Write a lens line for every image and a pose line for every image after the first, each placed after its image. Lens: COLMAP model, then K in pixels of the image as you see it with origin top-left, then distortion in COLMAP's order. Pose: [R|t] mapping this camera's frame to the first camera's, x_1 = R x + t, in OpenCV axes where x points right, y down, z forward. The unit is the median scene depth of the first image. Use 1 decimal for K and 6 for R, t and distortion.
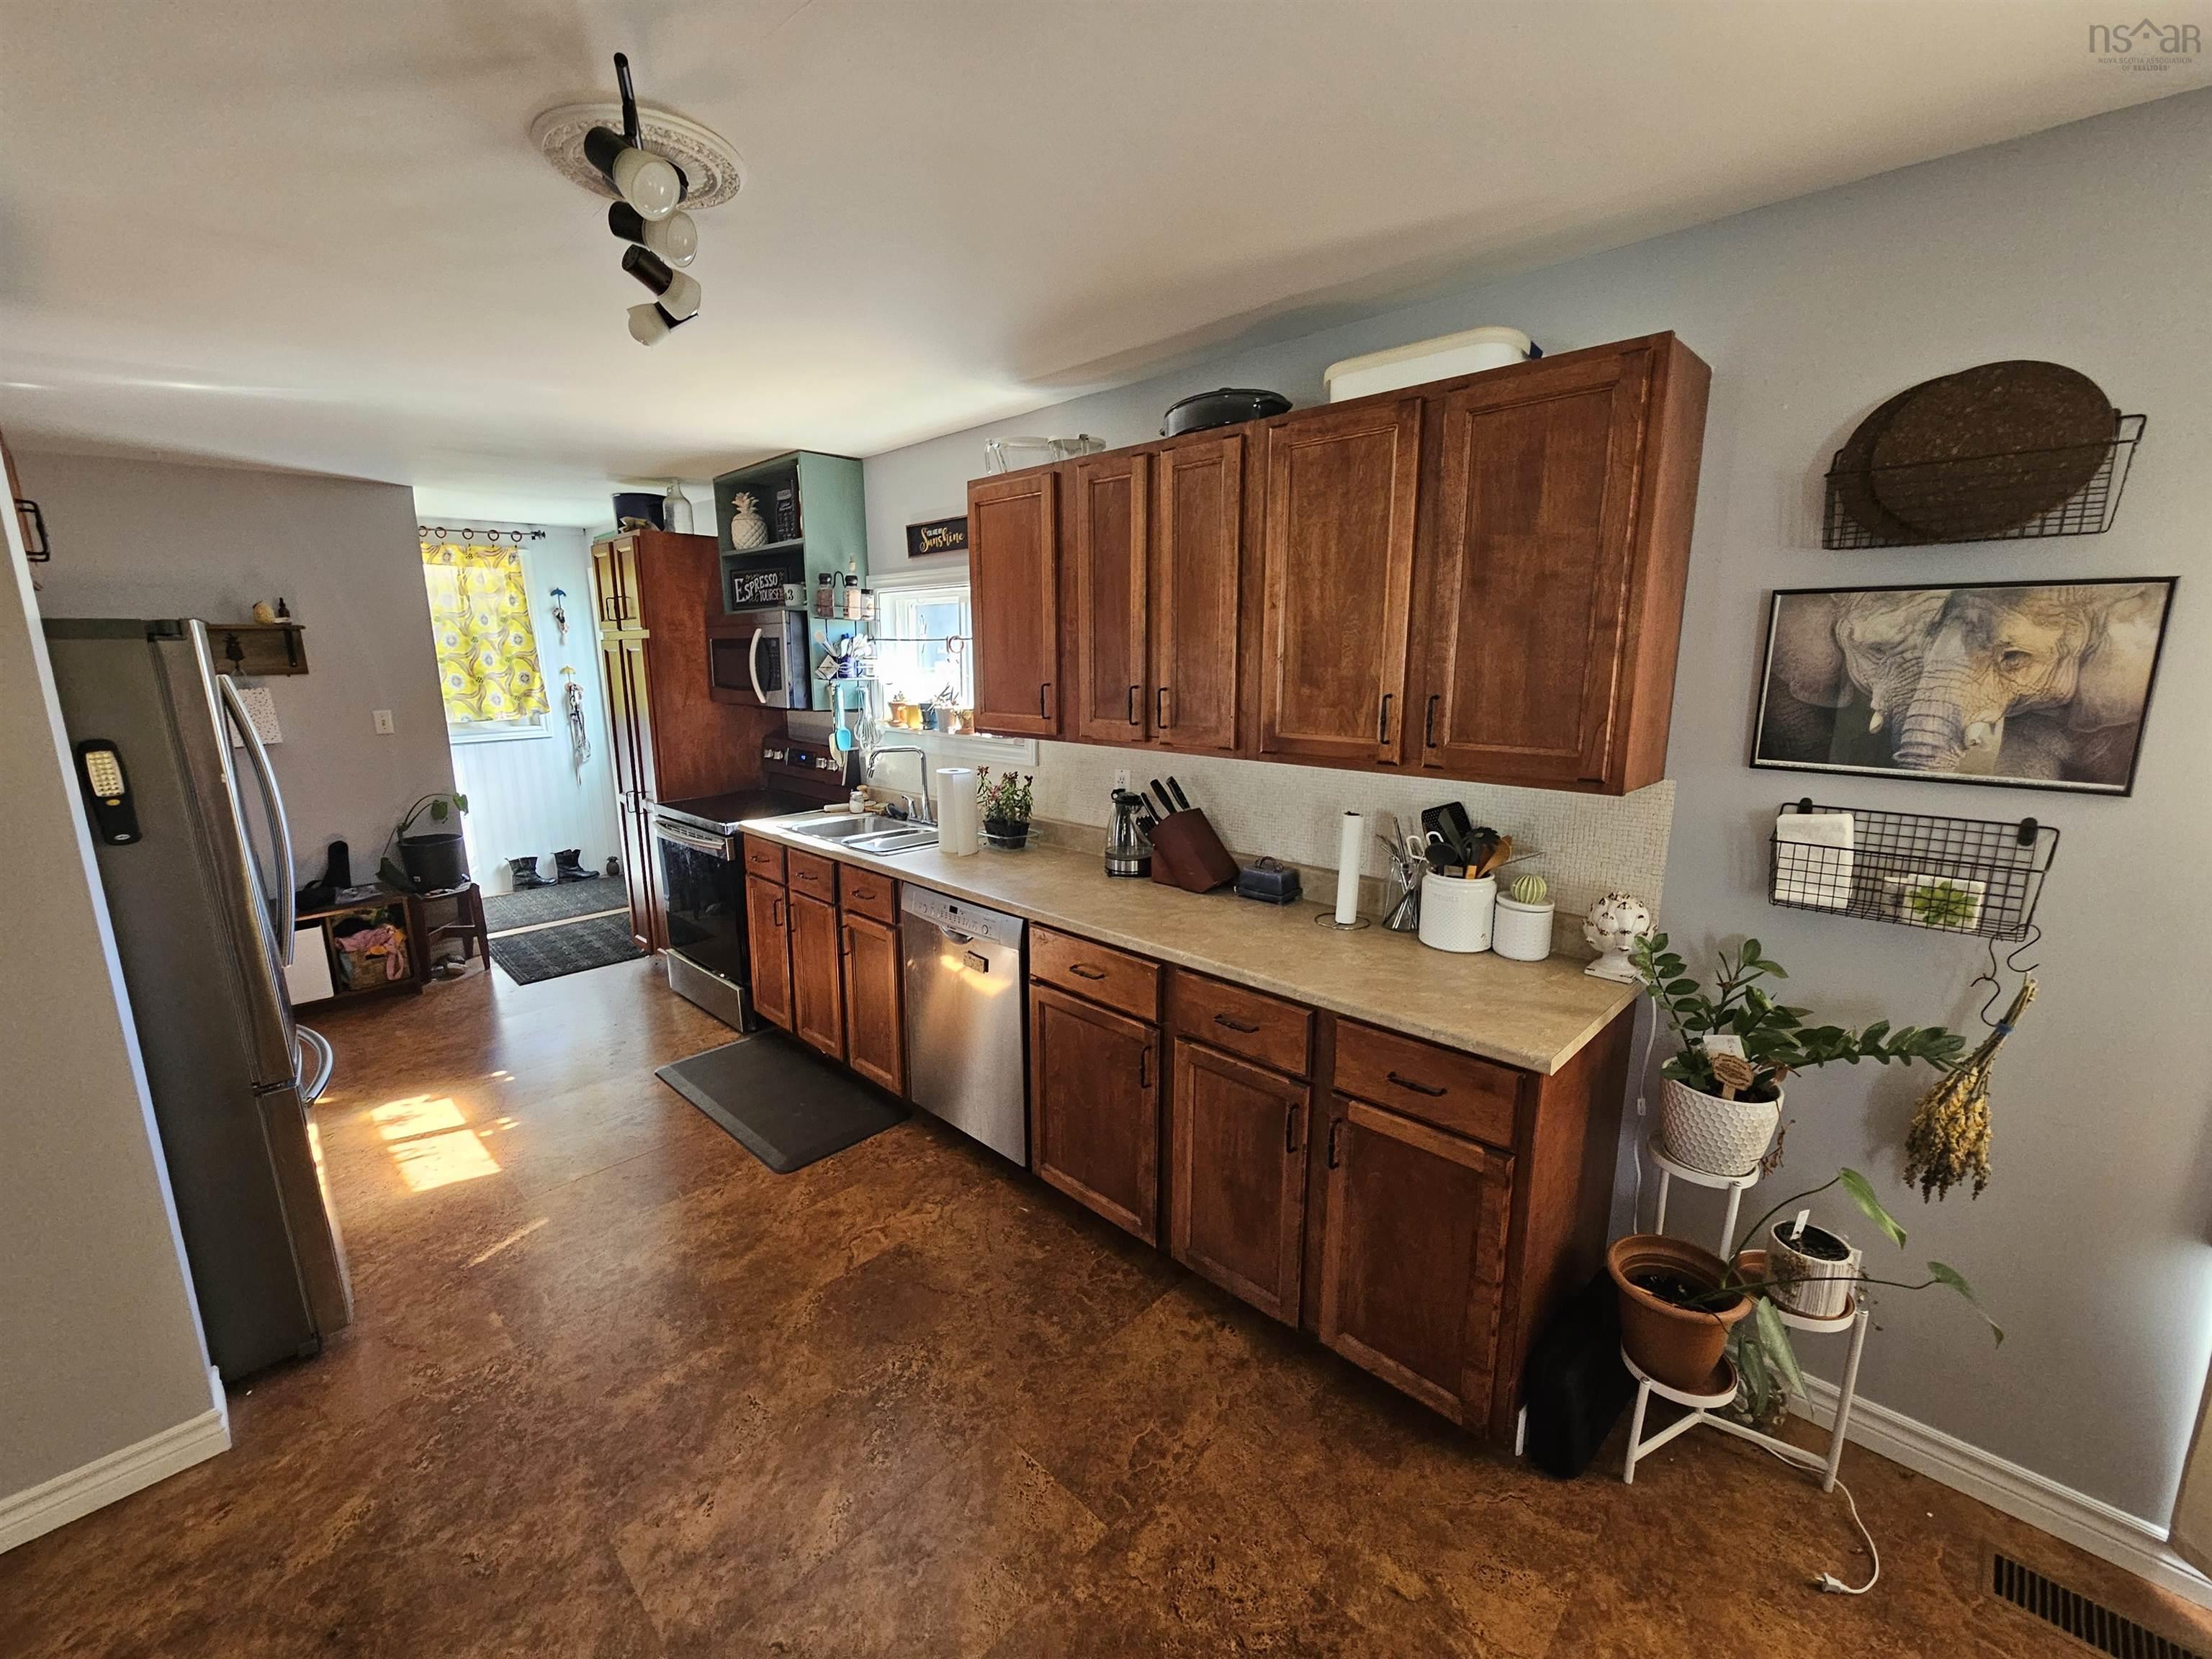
lens RADIAL K [[917.3, 0, 1106.0], [0, 917.3, 829.5], [0, 0, 1]] dist [-0.000156, 0.000711]
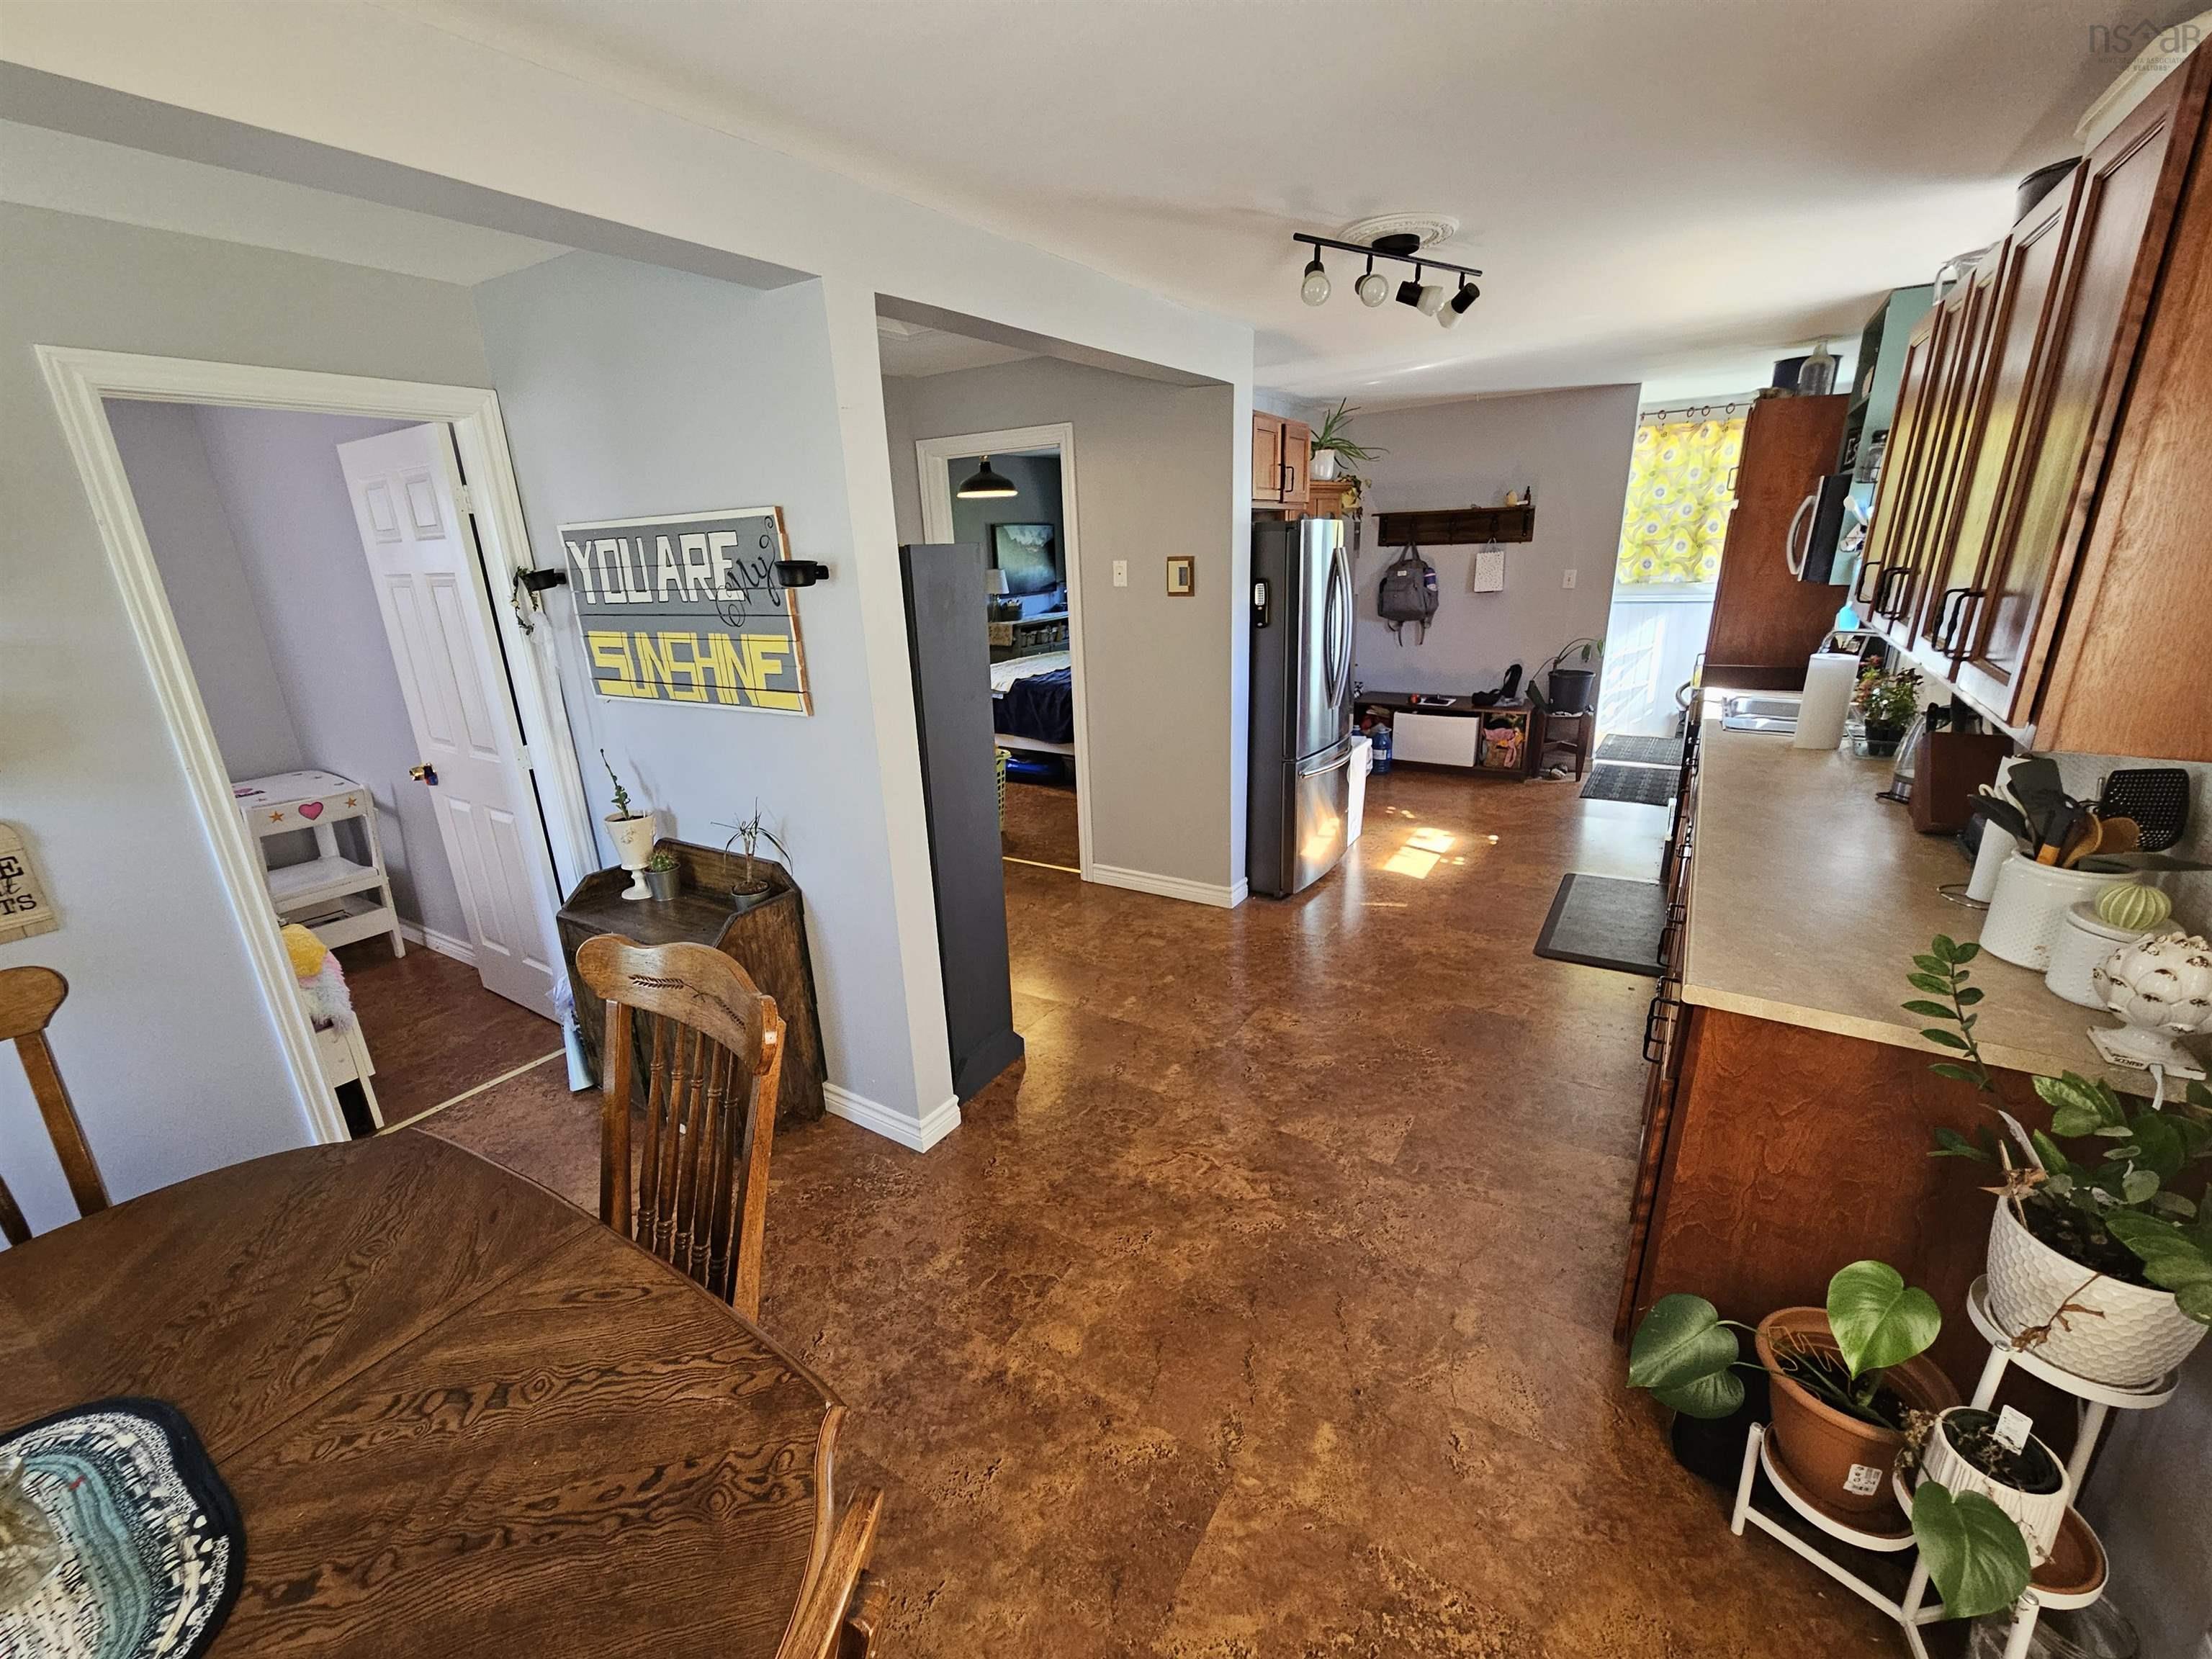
lens RADIAL K [[903.6, 0, 1091.0], [0, 903.6, 841.9], [0, 0, 1]] dist [0.002159, 0.000404]
pose [[0.195492, 0.311924, -0.929778, 0.669778], [-0.158459, 0.945659, 0.283935, -0.032362], [0.967819, 0.091824, 0.234296, 0.098323]]
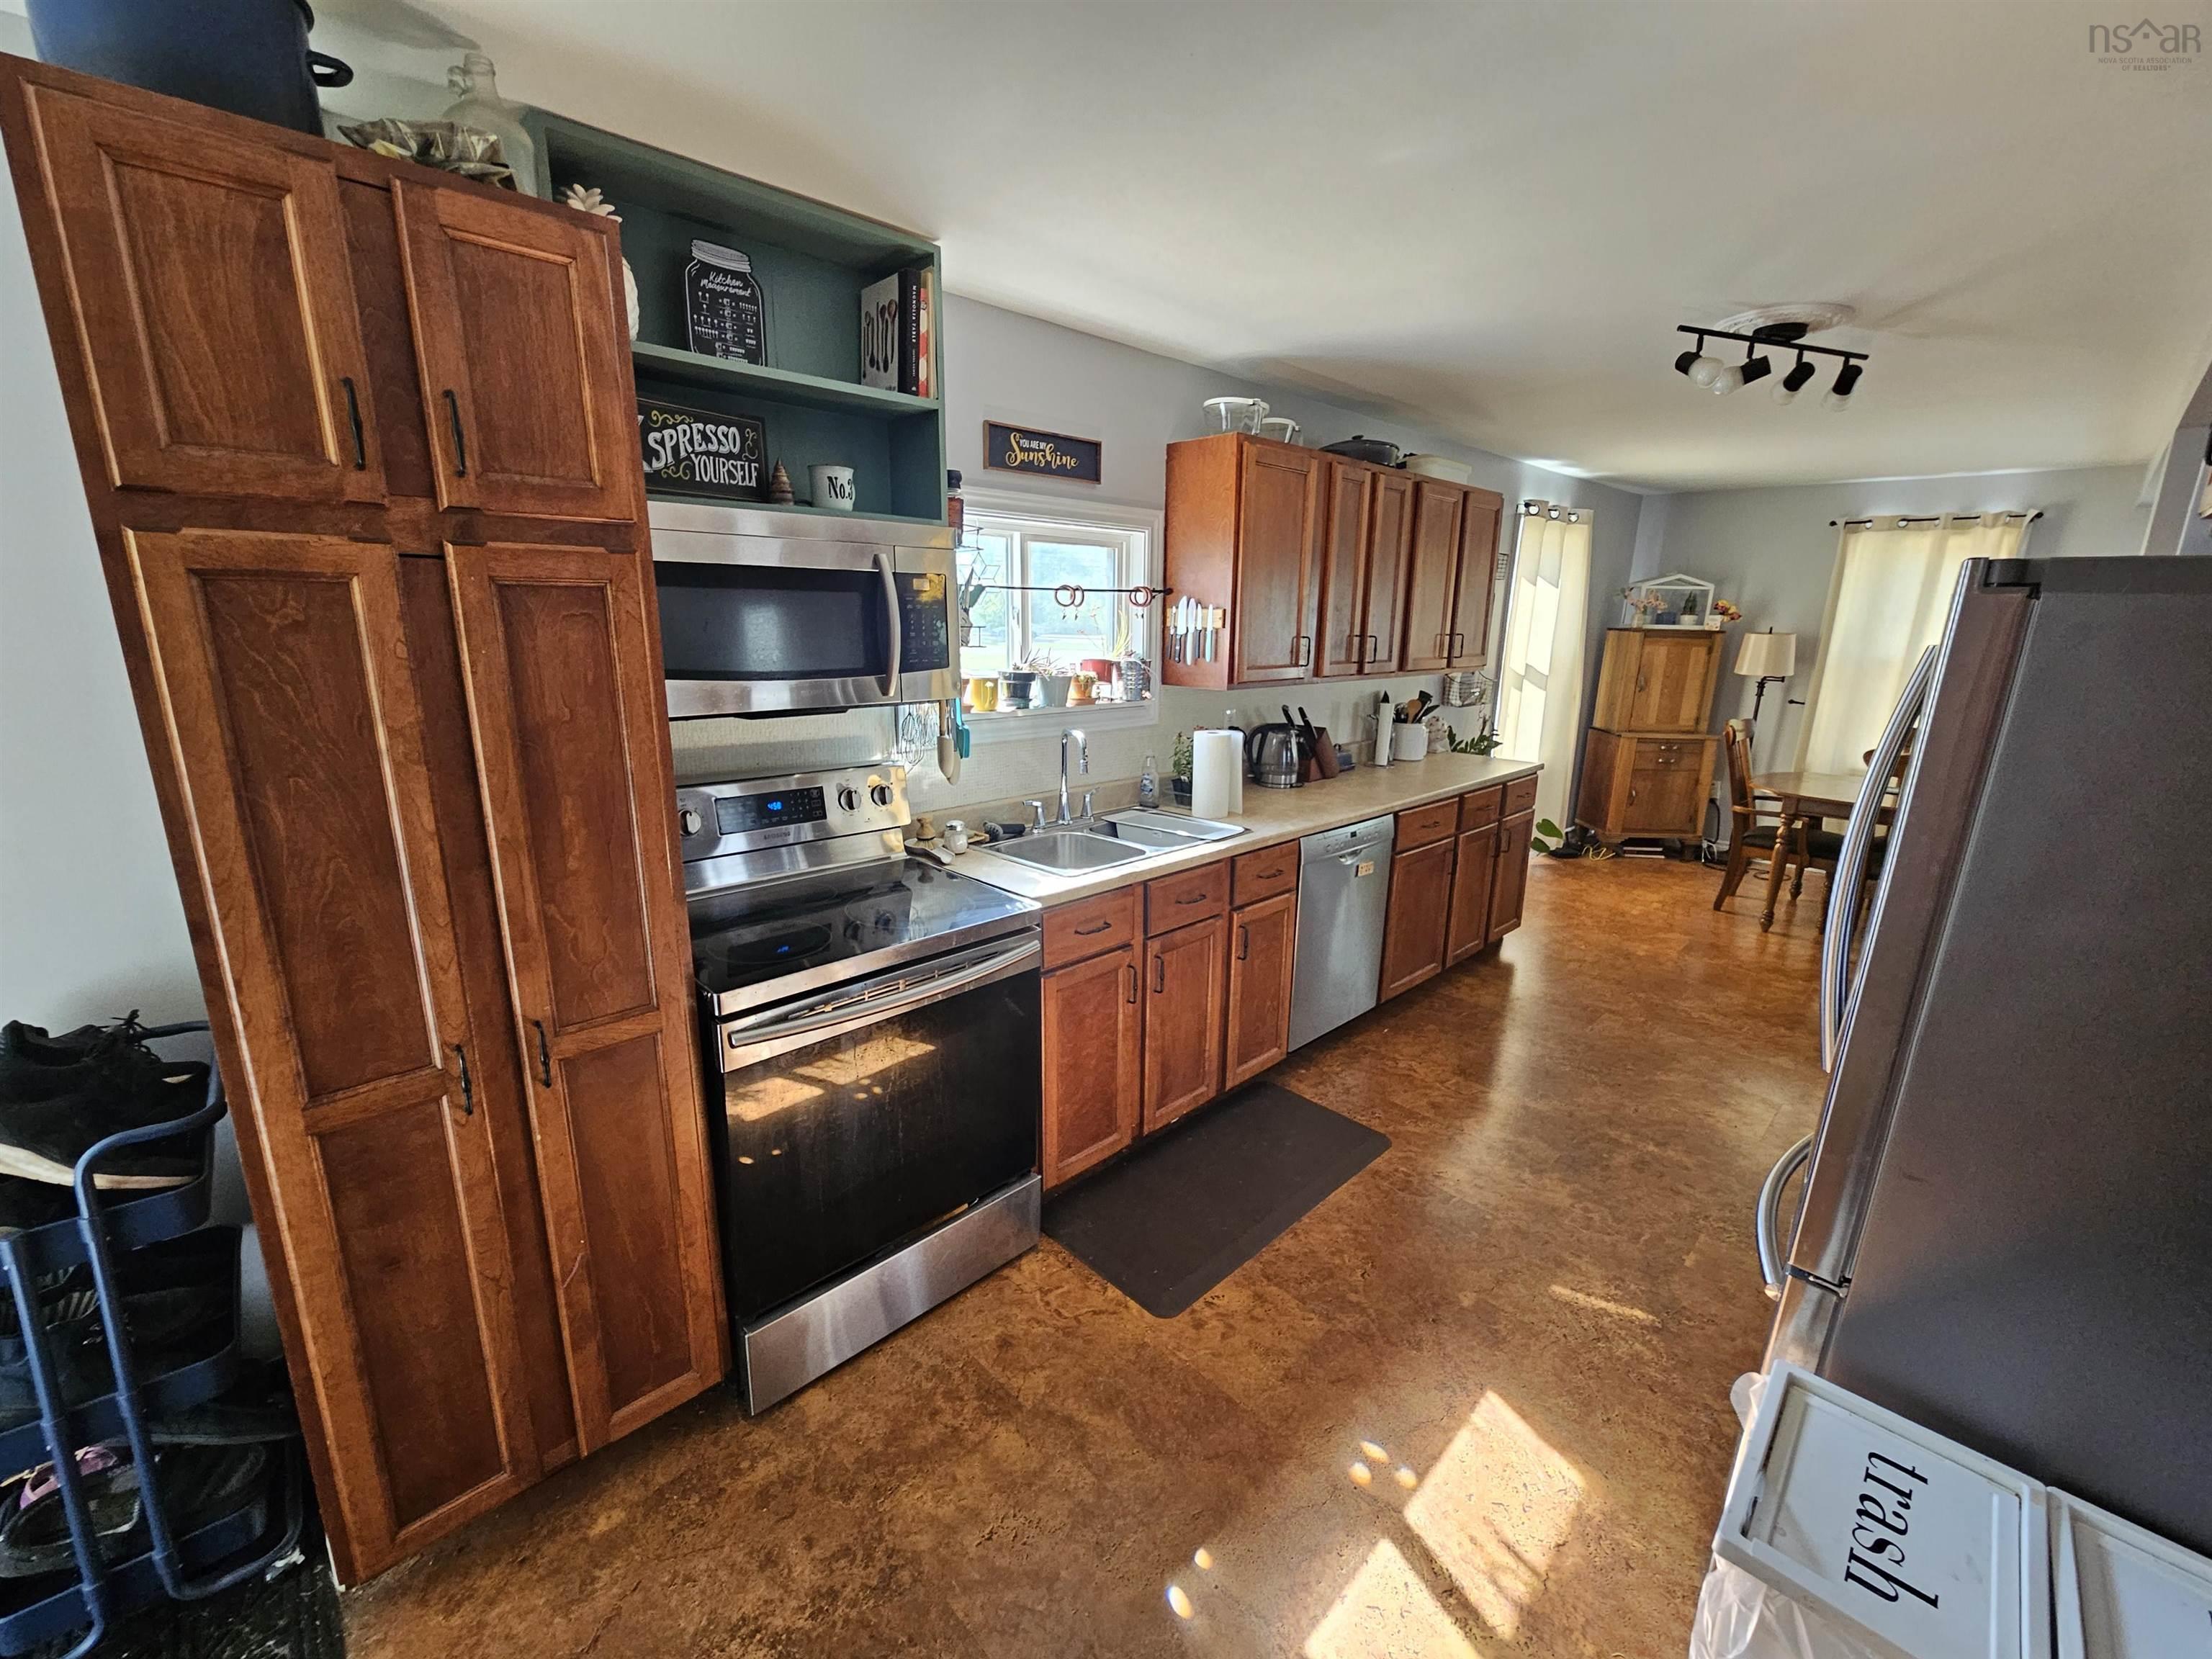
lens RADIAL K [[917.3, 0, 1106.0], [0, 917.3, 829.5], [0, 0, 1]] dist [-0.000156, 0.000711]
pose [[0.019943, -0.230968, 0.972757, -1.292398], [0.175690, 0.958620, 0.224010, -0.232899], [-0.984244, 0.166436, 0.059696, 1.234852]]
